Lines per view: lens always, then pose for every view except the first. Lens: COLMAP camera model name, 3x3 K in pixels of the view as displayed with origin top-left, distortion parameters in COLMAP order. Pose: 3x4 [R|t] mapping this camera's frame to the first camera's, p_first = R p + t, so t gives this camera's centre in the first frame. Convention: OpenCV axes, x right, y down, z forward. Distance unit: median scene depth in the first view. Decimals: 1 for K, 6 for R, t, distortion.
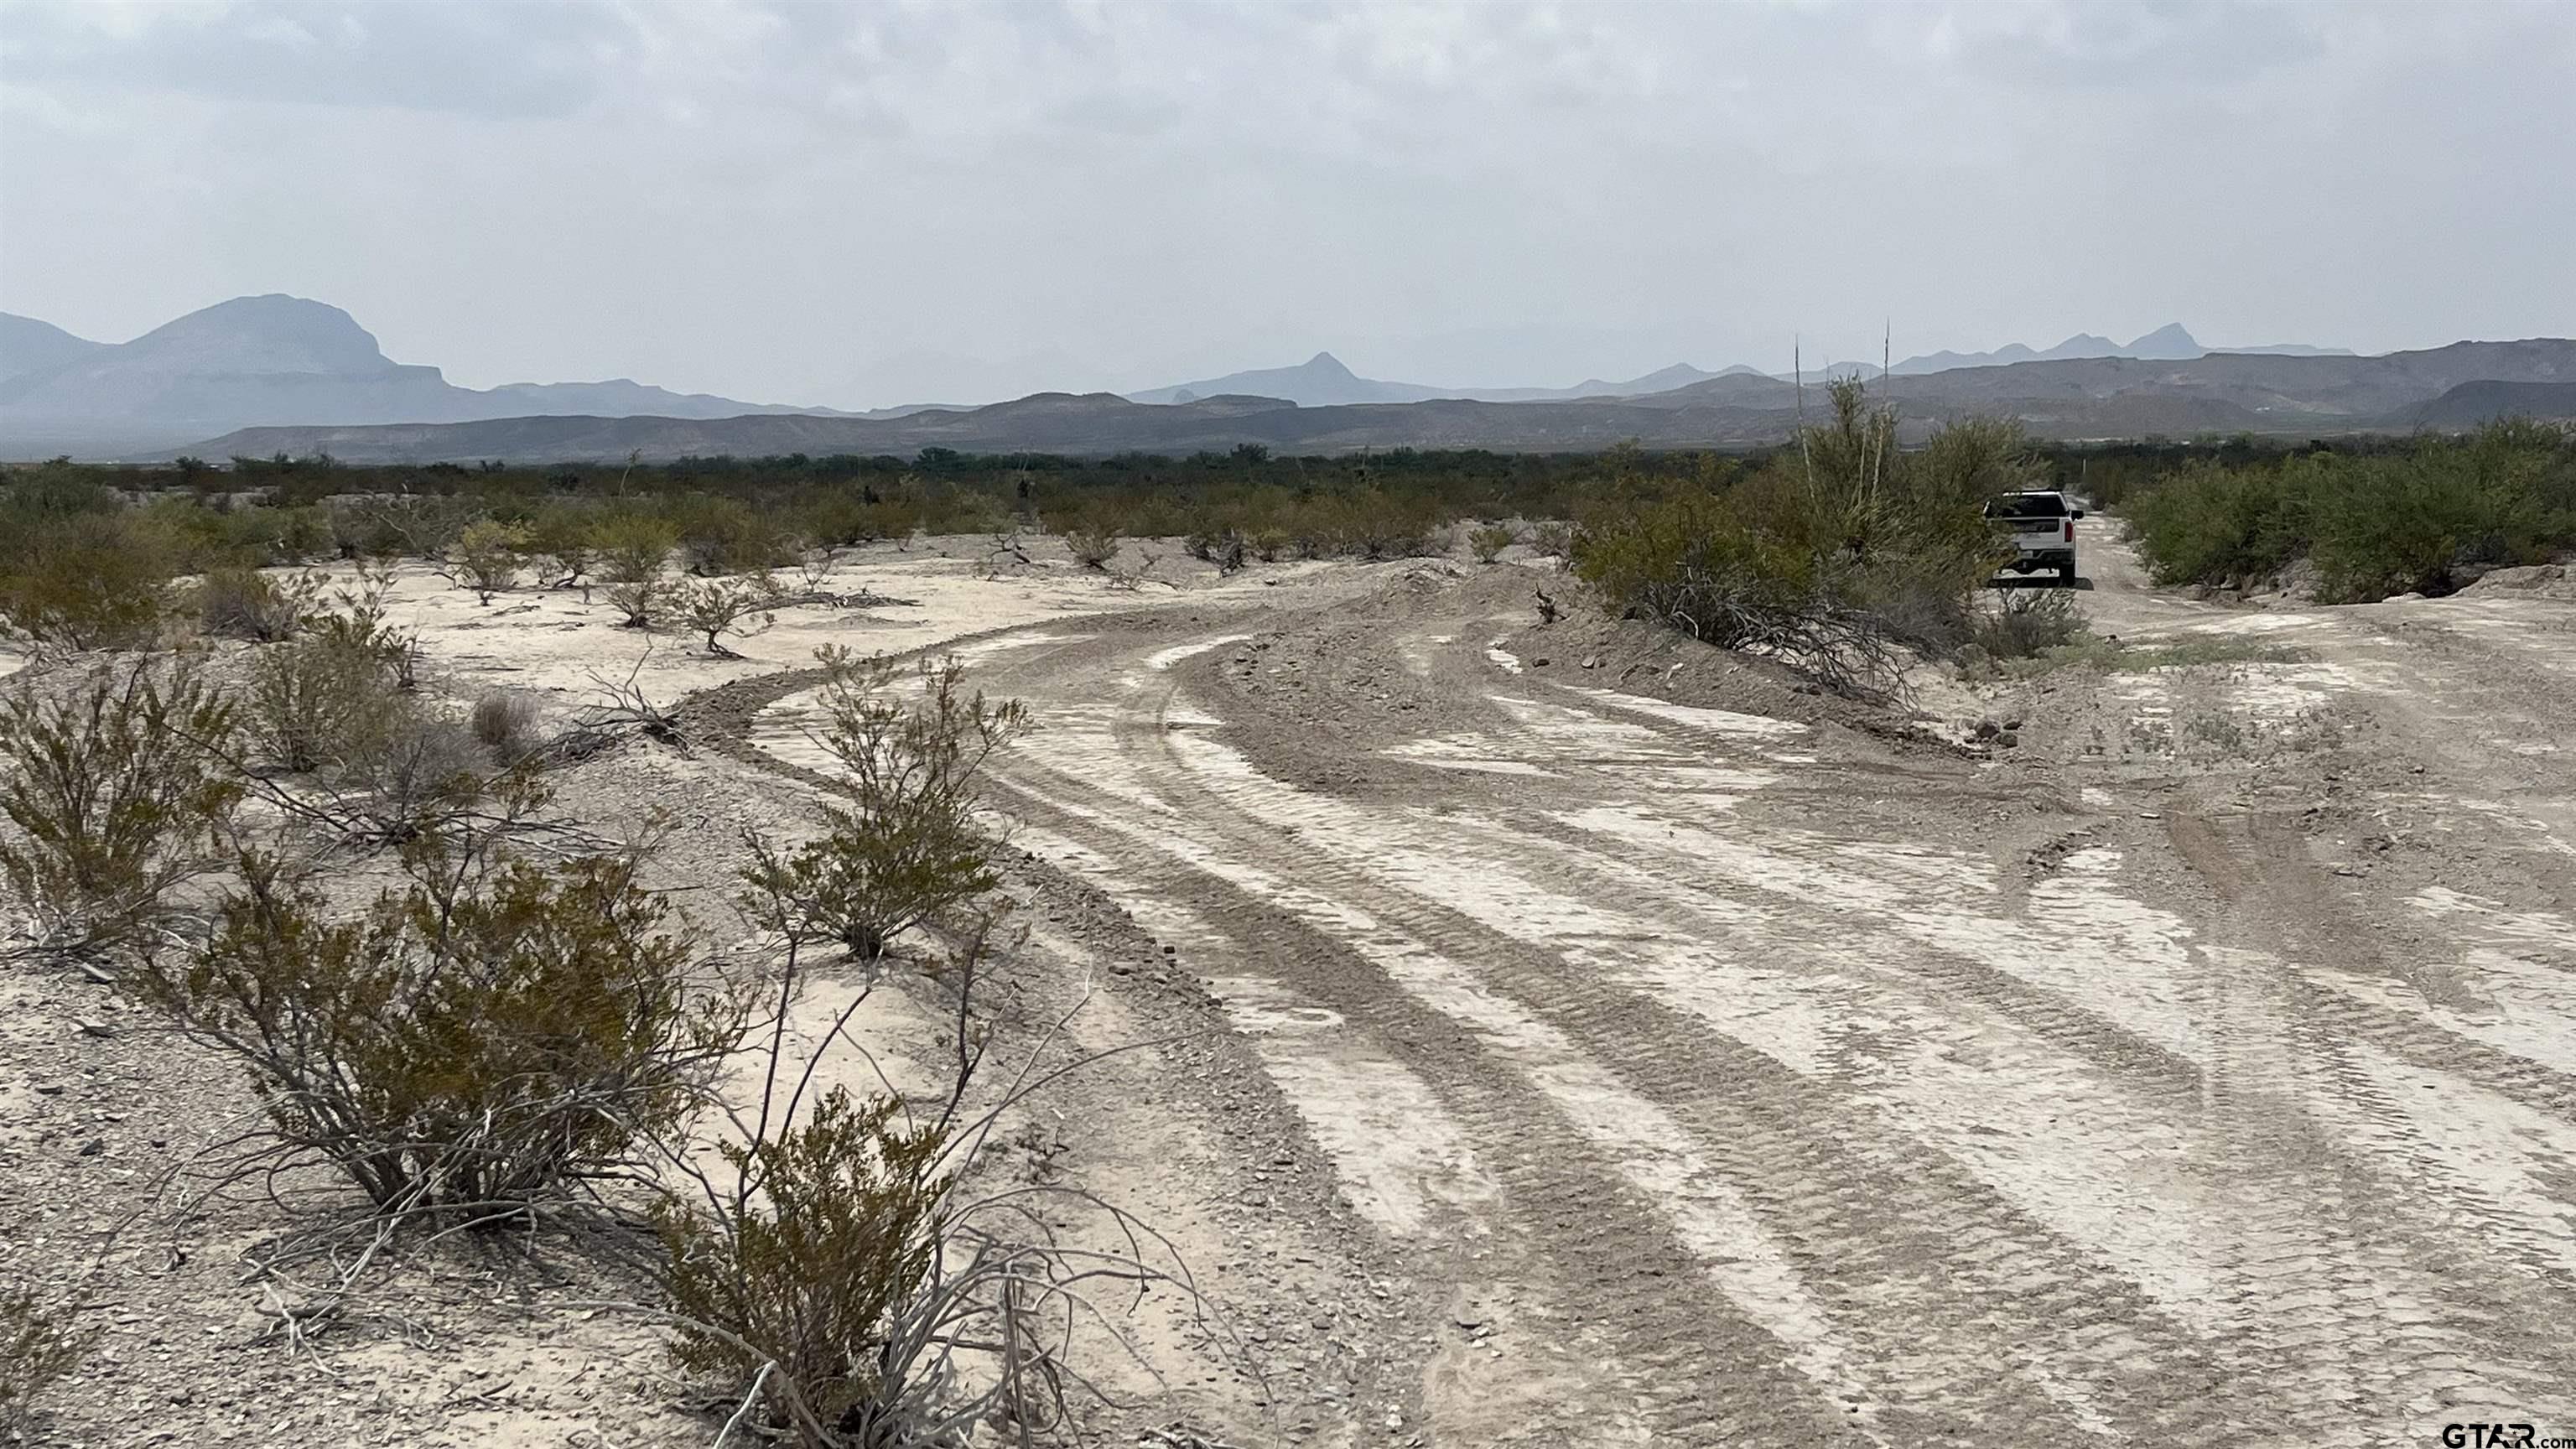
lens RADIAL K [[2477.5, 0, 1288.0], [0, 2477.5, 724.5], [0, 0, 1]] dist [0.012421, 0.007829]
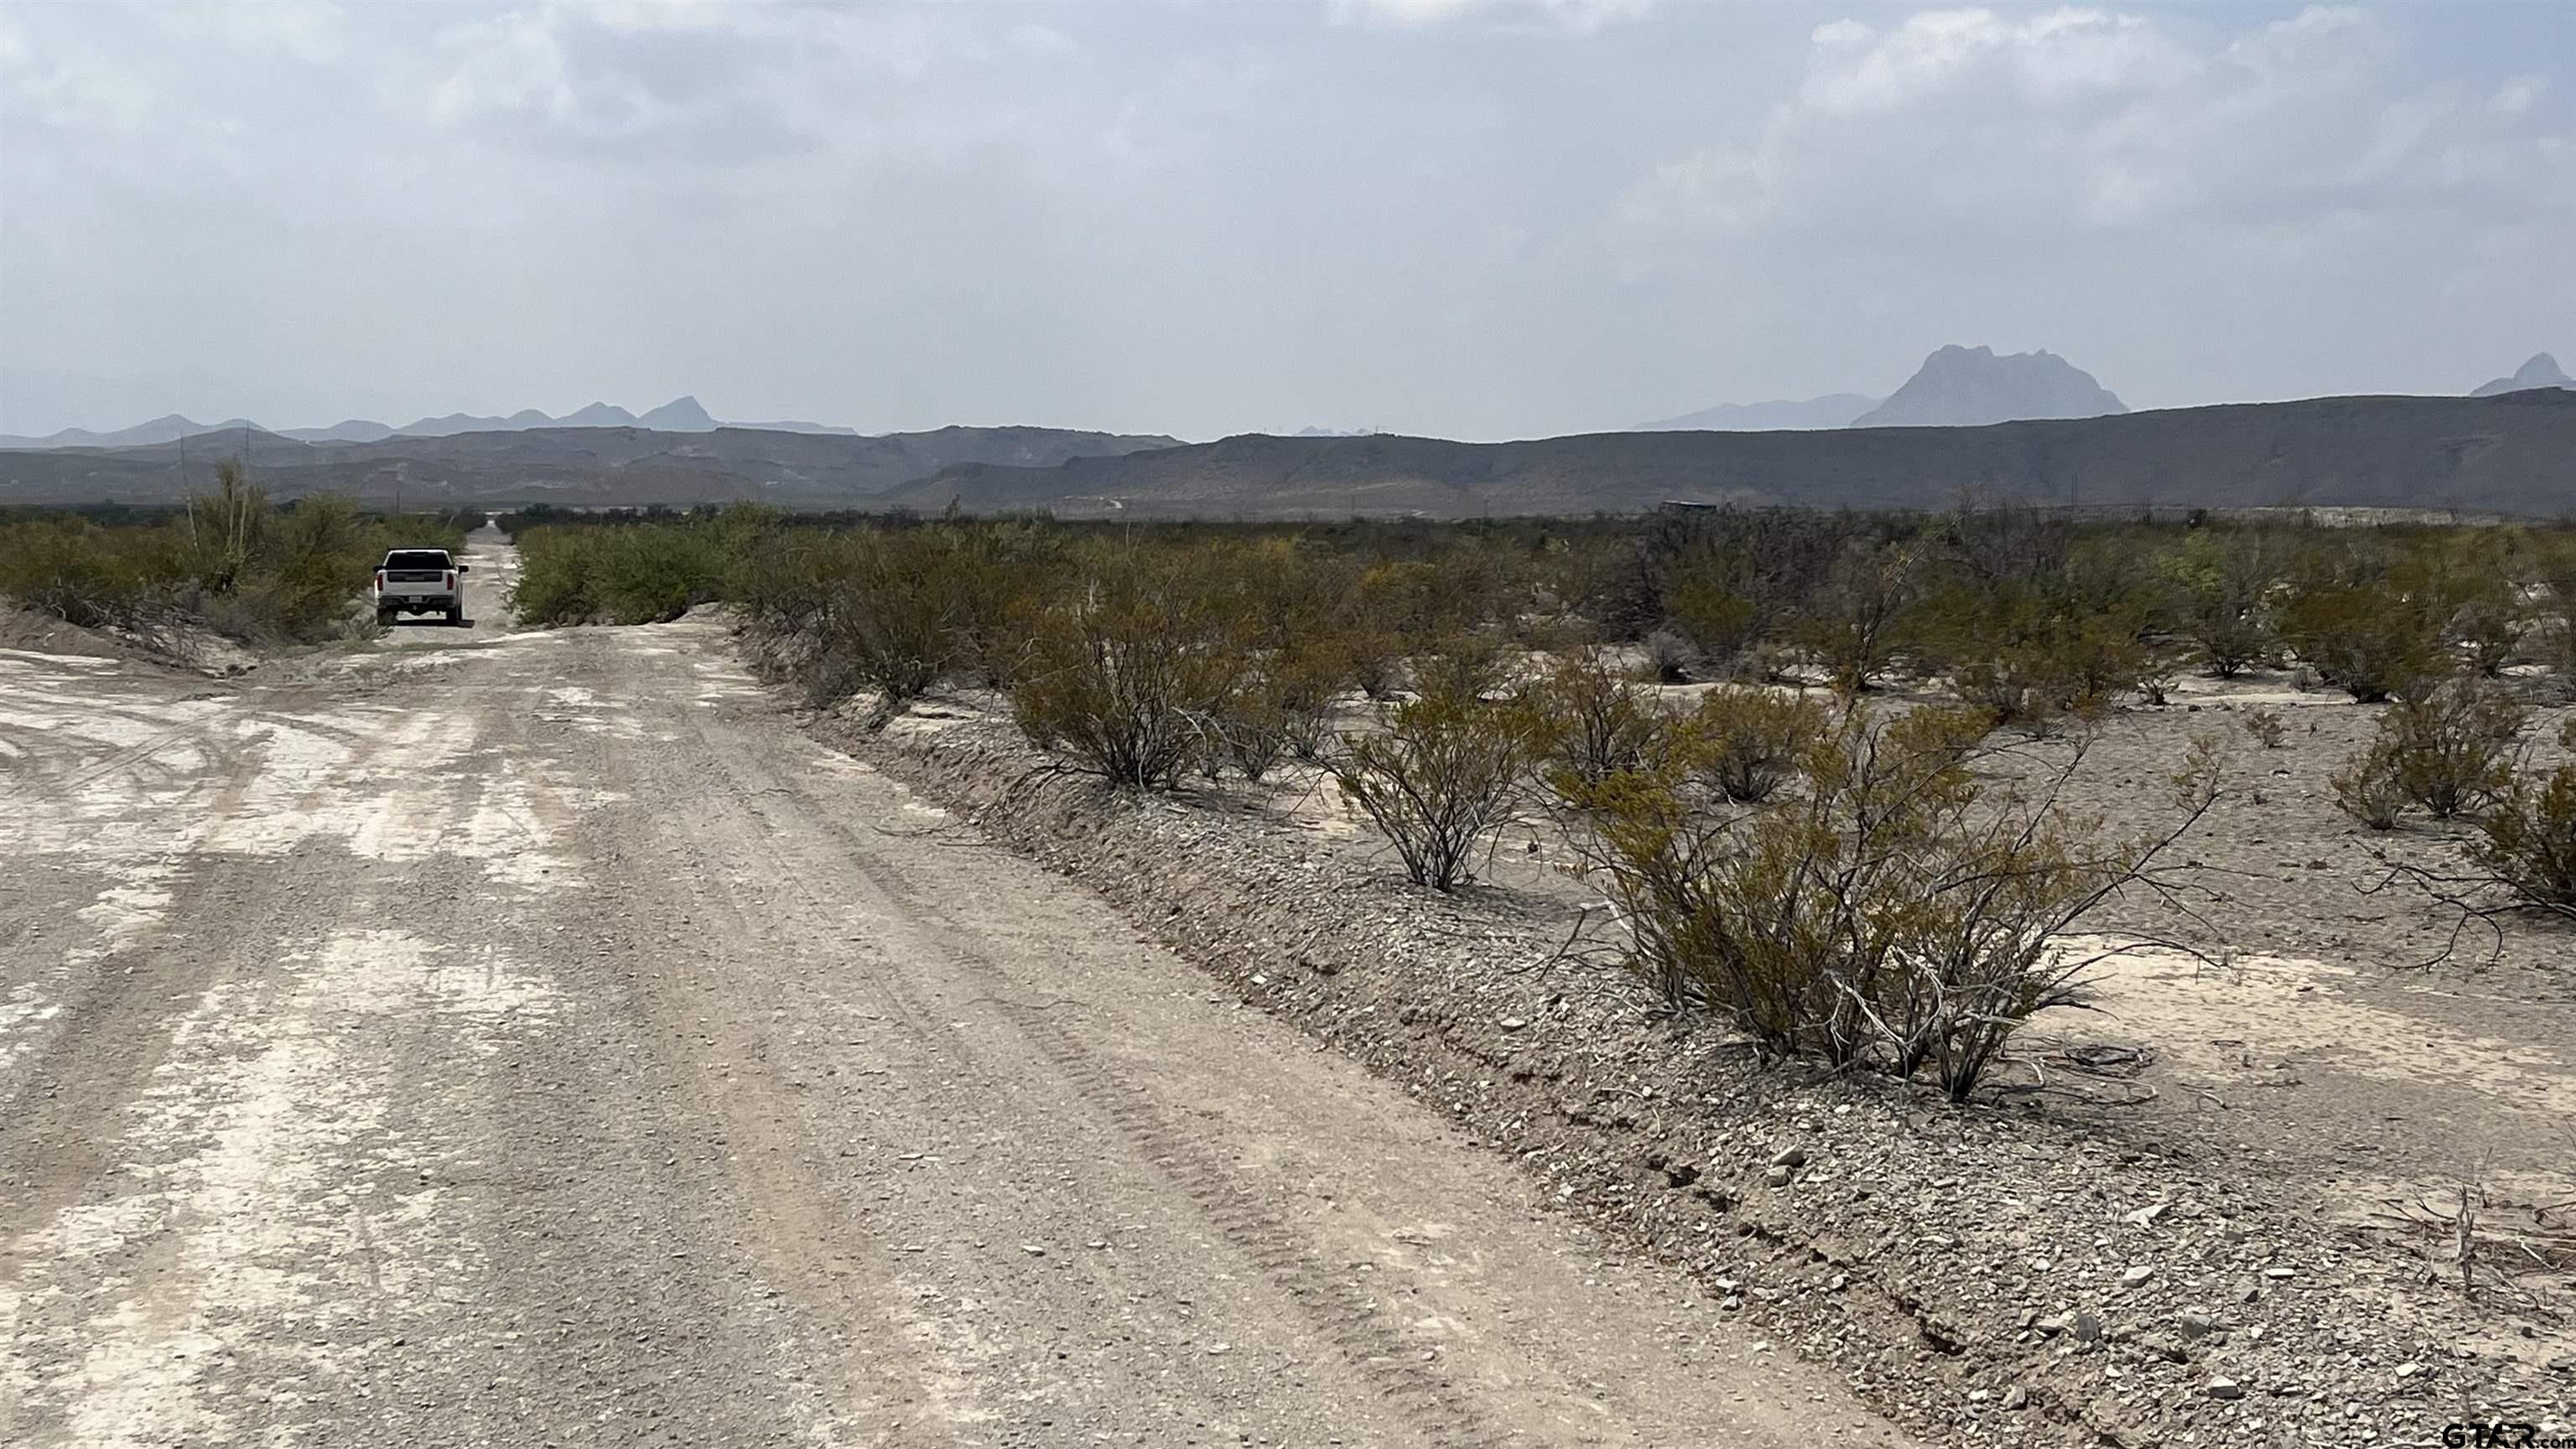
lens RADIAL K [[2728.1, 0, 1288.0], [0, 2728.1, 724.5], [0, 0, 1]] dist [0.019896, 0.004255]
pose [[0.861529, -0.015828, 0.507462, -0.005490], [0.032872, 0.999156, -0.024644, 0.011055], [-0.506644, 0.037913, 0.861321, -0.104334]]
